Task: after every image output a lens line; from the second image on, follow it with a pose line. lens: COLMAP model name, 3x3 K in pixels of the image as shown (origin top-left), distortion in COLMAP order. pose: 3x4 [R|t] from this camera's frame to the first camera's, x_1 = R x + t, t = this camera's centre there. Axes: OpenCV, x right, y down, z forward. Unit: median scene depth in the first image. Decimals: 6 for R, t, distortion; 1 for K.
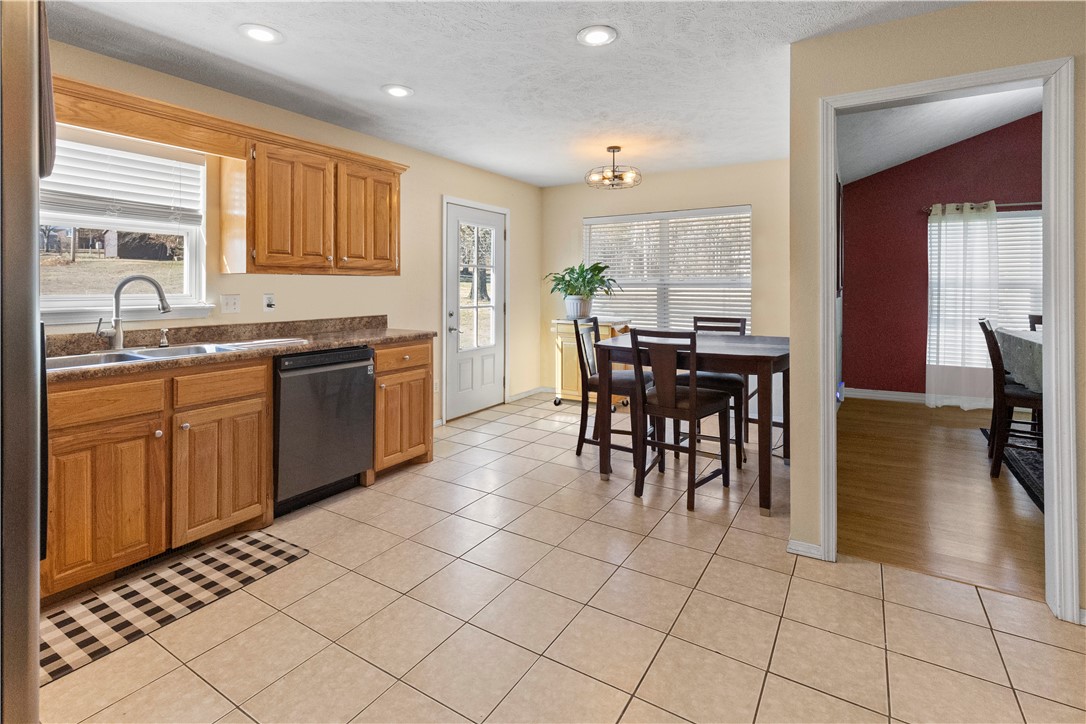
lens RADIAL K [[506.1, 0, 552.0], [0, 506.1, 280.9], [0, 0, 1]] dist [-0.001248, -0.001044]
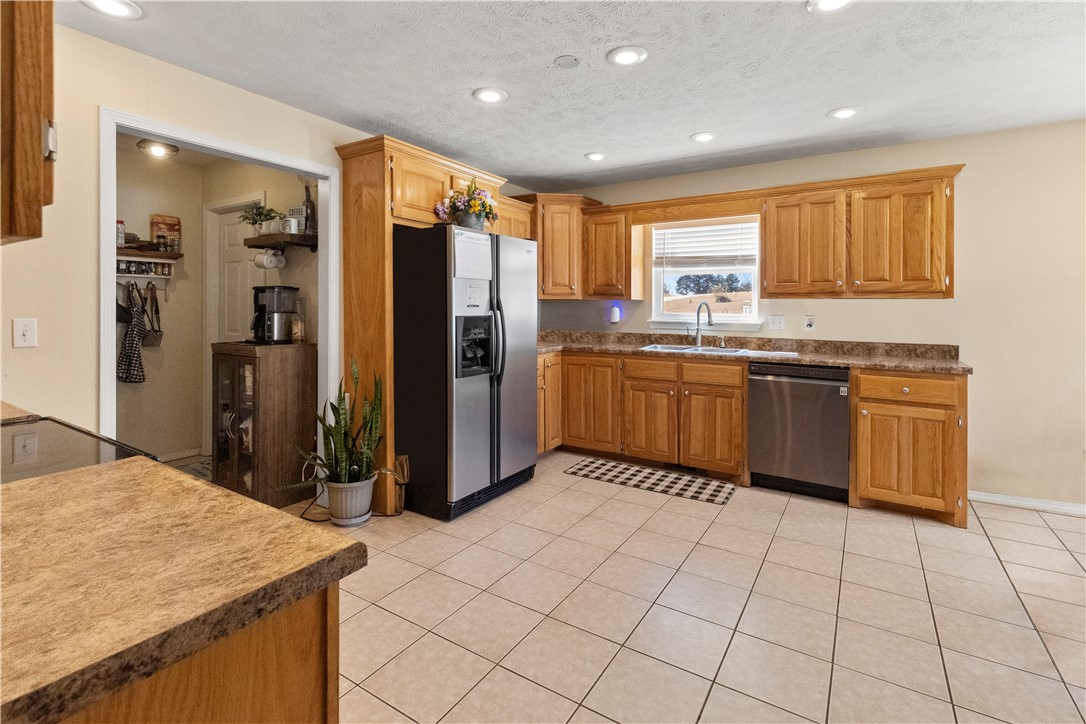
lens RADIAL K [[506.1, 0, 536.8], [0, 506.1, 308.9], [0, 0, 1]] dist [-0.001248, -0.001044]
pose [[-0.019241, 0.007967, -0.999783, 0.686253], [0.006630, 0.999947, 0.007841, -0.003632], [0.999793, -0.006478, -0.019293, 0.405047]]
